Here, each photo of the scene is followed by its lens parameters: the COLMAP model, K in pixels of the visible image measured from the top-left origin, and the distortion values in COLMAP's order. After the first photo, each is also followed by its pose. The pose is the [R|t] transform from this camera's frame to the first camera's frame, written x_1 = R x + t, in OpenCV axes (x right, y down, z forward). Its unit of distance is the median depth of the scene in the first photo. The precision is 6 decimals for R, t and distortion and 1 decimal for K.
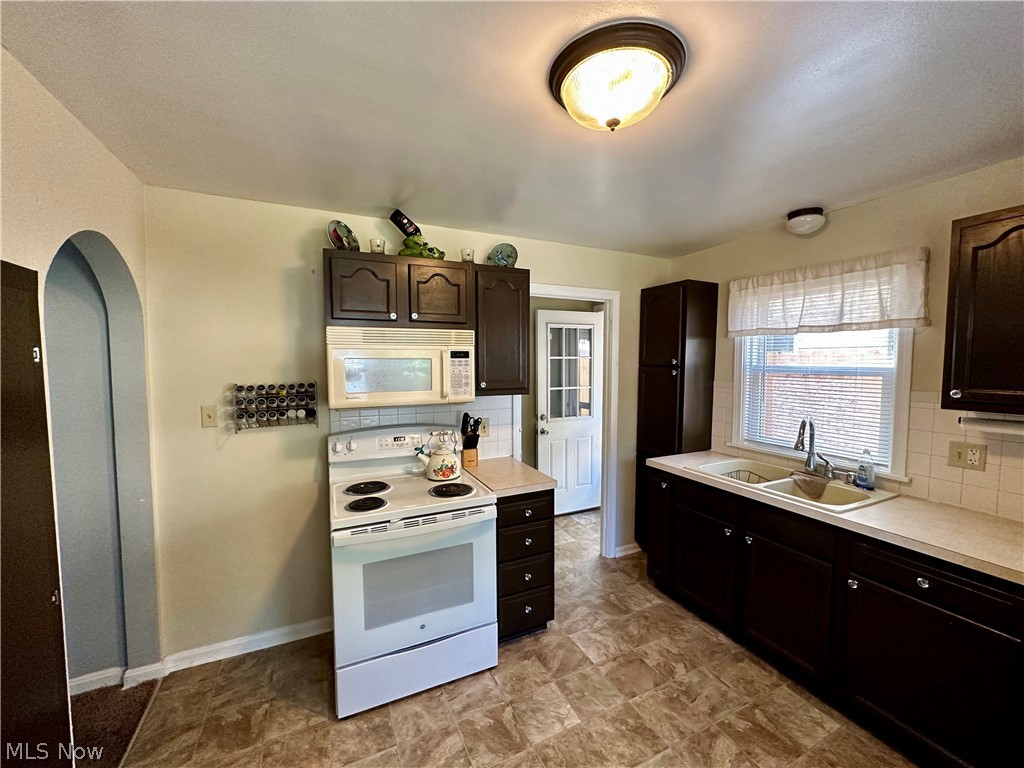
lens RADIAL K [[409.3, 0, 514.8], [0, 409.3, 385.9], [0, 0, 1]] dist [-0.002739, 0.000059]
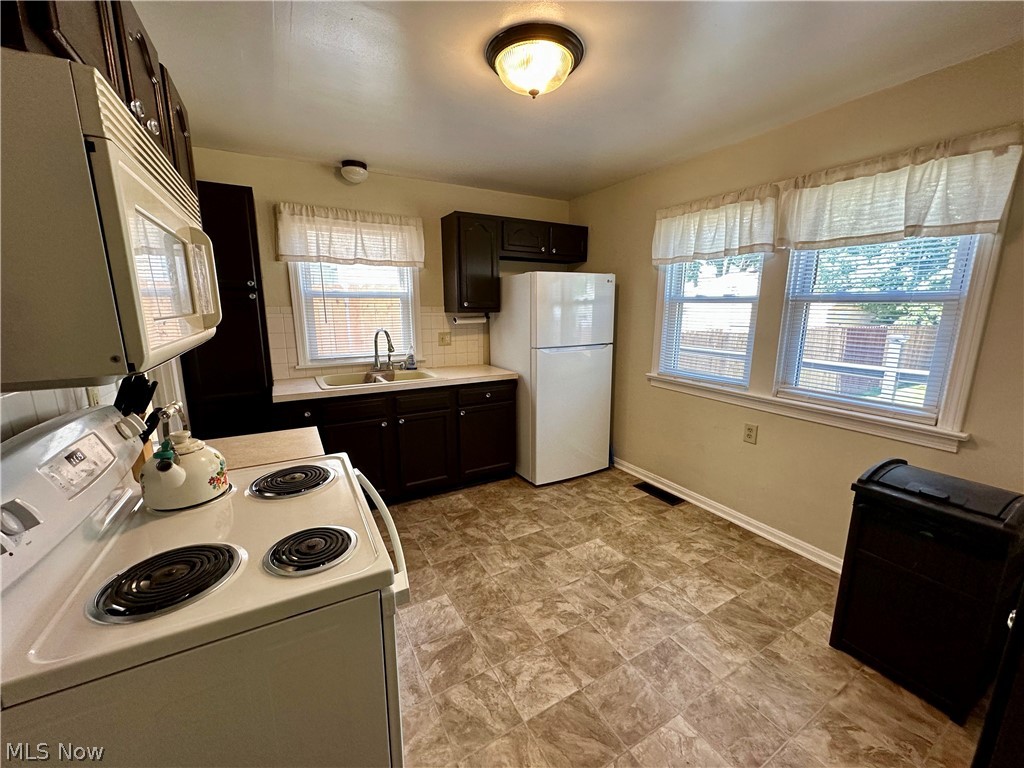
lens RADIAL K [[409.3, 0, 514.8], [0, 409.3, 385.9], [0, 0, 1]] dist [-0.002739, 0.000059]
pose [[-0.084789, -0.191310, 0.977861, -0.814840], [0.063906, 0.978330, 0.196943, 0.027425], [-0.994347, 0.079190, -0.070726, 0.785347]]
